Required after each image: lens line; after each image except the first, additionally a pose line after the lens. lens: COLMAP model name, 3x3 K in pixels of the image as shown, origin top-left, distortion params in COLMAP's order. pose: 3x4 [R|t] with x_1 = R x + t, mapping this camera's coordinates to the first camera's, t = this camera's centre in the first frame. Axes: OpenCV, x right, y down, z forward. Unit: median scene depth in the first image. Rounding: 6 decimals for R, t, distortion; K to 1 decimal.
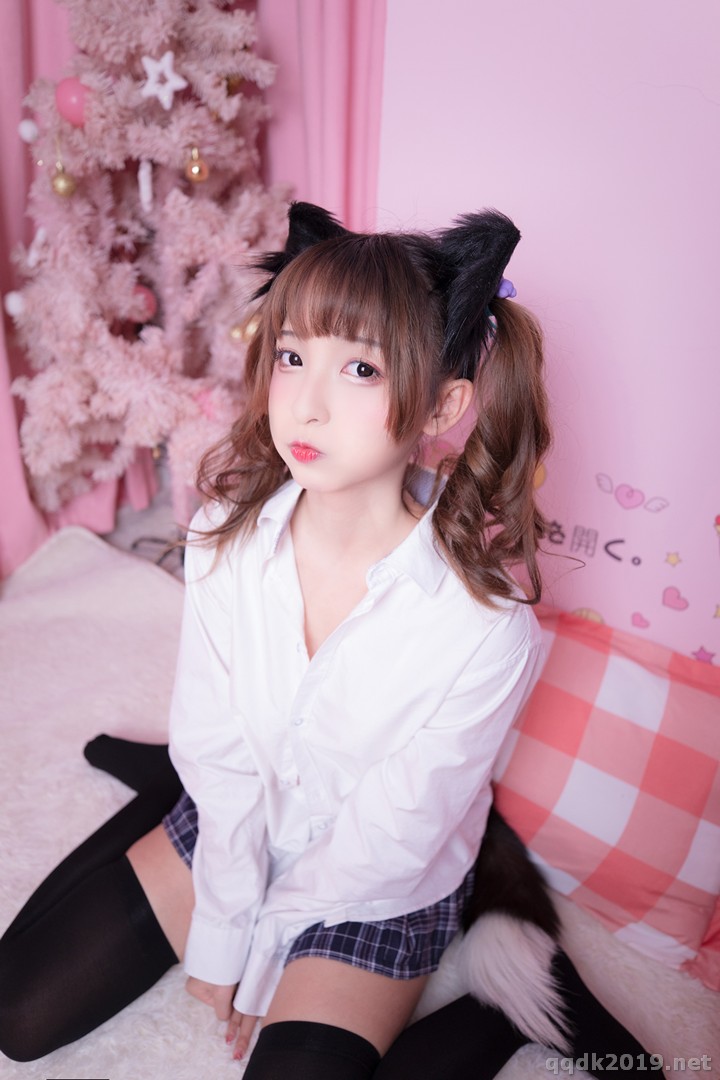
lens RADIAL K [[713.7, 0, 360.0], [0, 713.7, 540.0], [0, 0, 1]] dist [-0.017289, 0.024204]
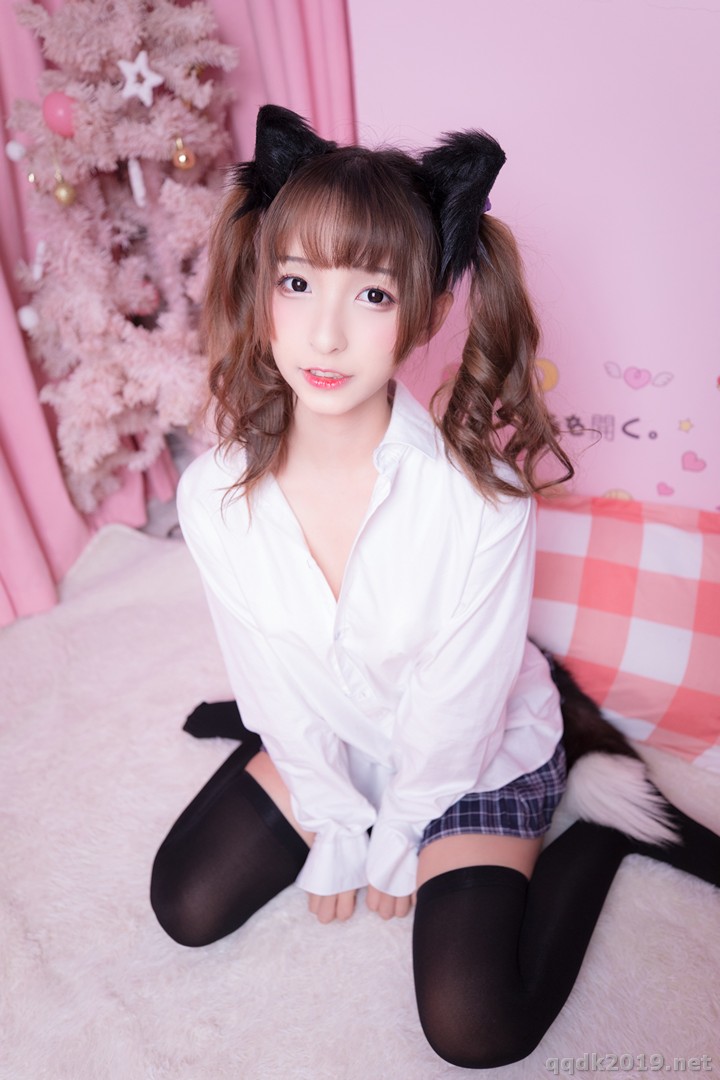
lens RADIAL K [[729.5, 0, 360.0], [0, 729.5, 540.0], [0, 0, 1]] dist [-0.014455, 0.024260]
pose [[0.983253, -0.181849, 0.012017, -0.085191], [0.181615, 0.983199, 0.018336, 0.071127], [-0.015150, -0.015847, 0.999760, -0.105978]]
